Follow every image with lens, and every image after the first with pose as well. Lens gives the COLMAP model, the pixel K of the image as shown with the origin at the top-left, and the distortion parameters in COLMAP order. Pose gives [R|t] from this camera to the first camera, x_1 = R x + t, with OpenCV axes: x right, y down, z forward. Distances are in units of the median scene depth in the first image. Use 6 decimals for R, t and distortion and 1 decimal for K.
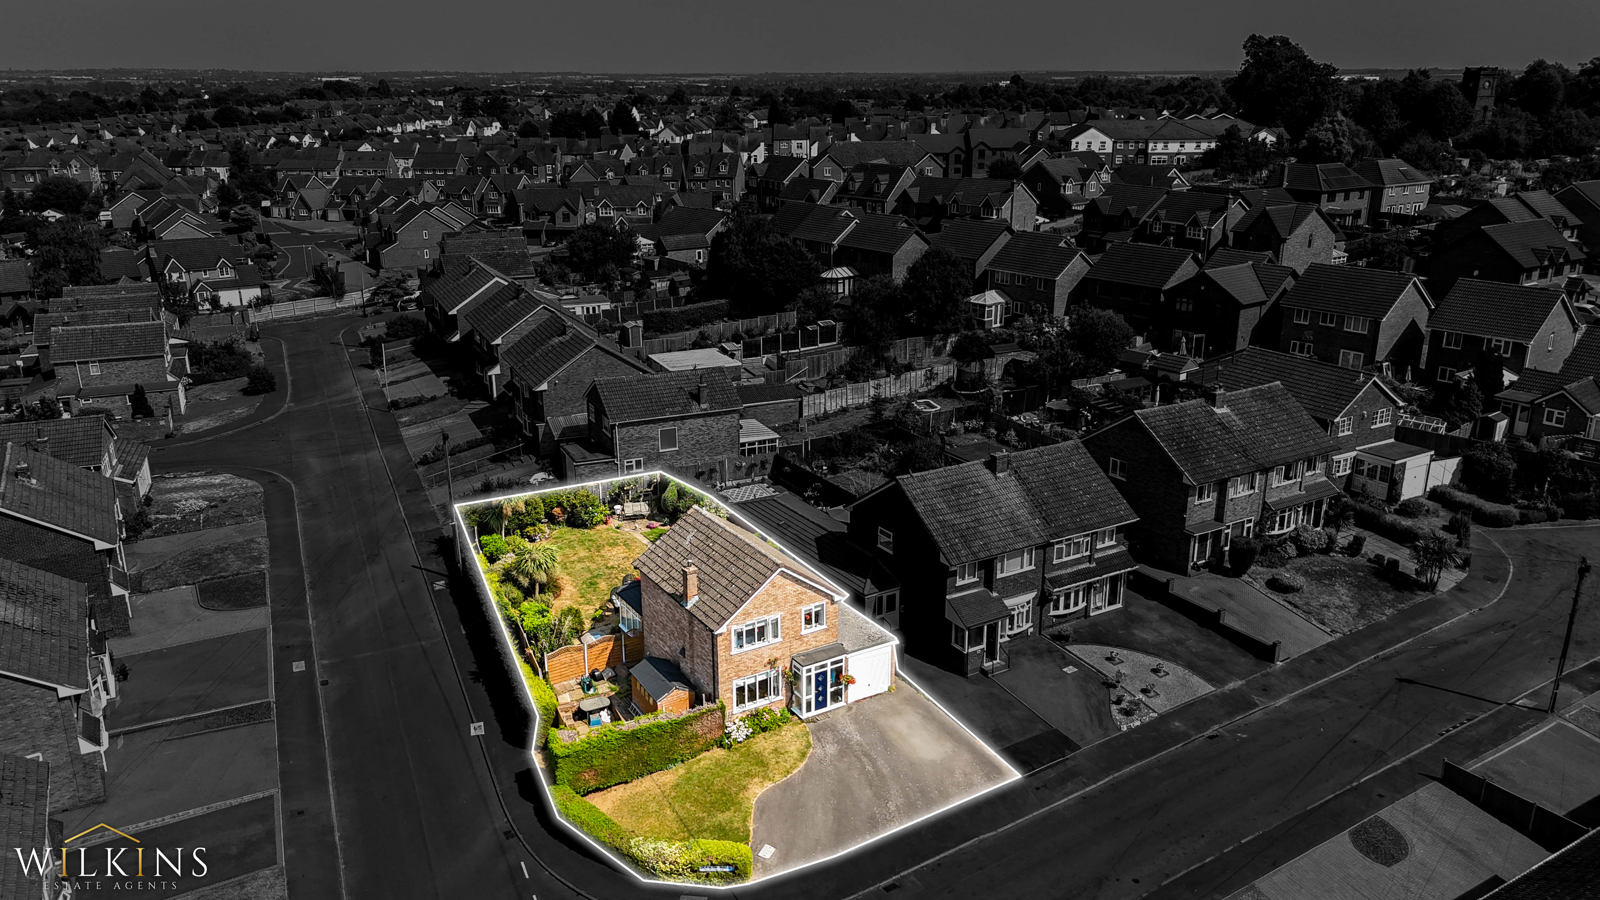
lens RADIAL K [[1160.6, 0, 800.0], [0, 1160.6, 450.0], [0, 0, 1]] dist [0.069001, -0.069974]
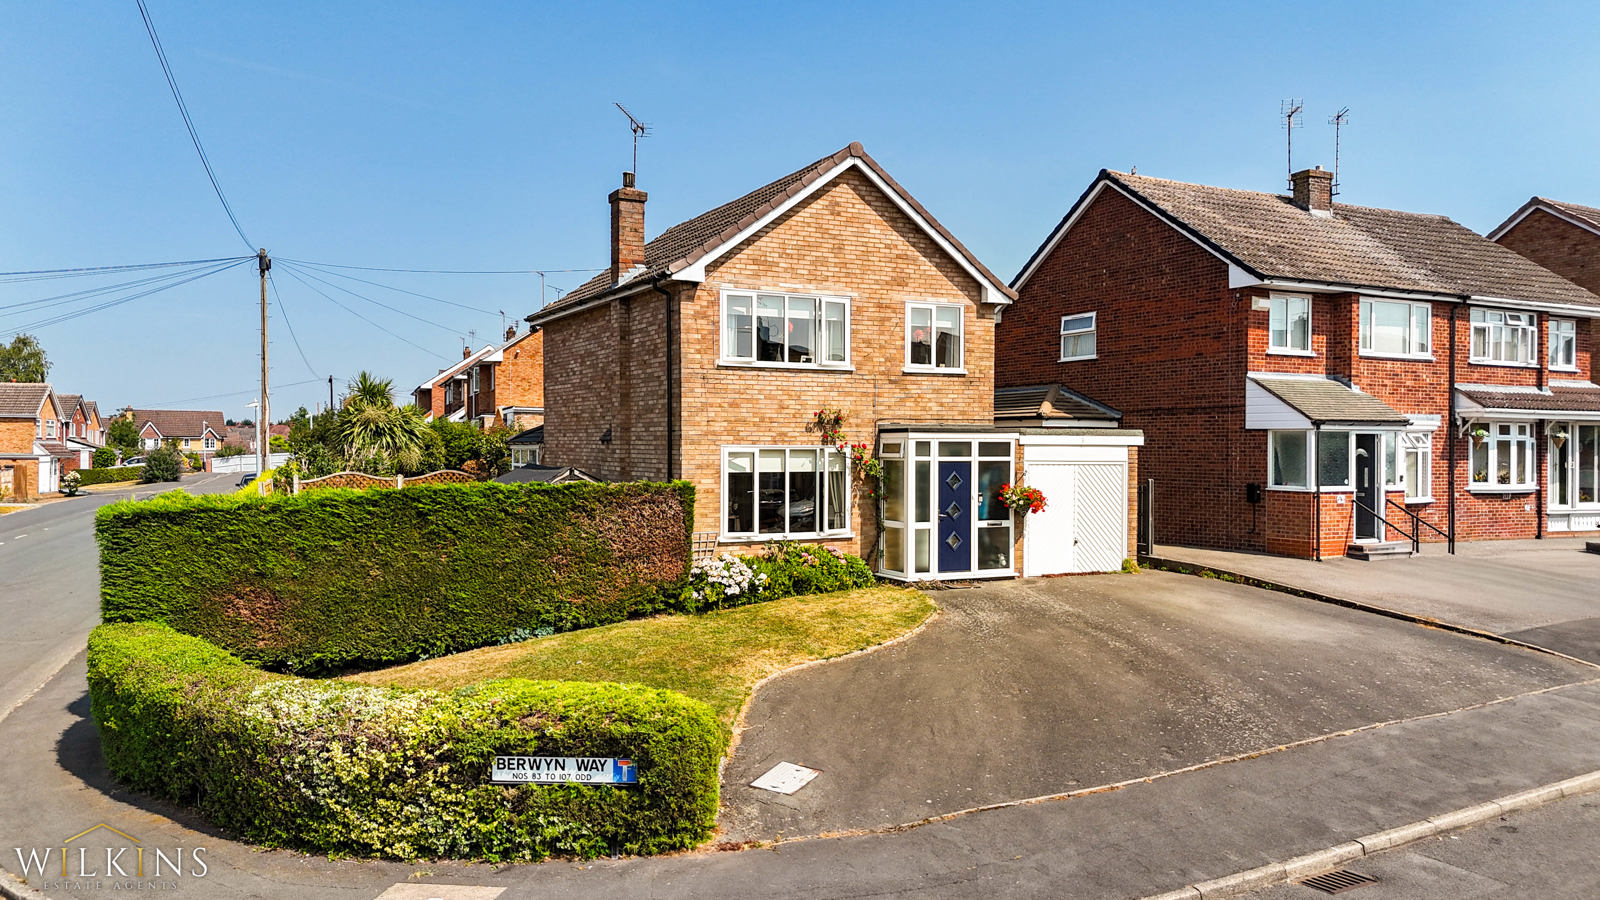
lens RADIAL K [[1160.6, 0, 800.0], [0, 1160.6, 450.0], [0, 0, 1]] dist [0.069001, -0.069974]
pose [[0.997790, 0.009777, -0.065728, -0.007623], [-0.029689, 0.950498, -0.309308, 0.305879], [0.059450, 0.310575, 0.948688, 0.632638]]
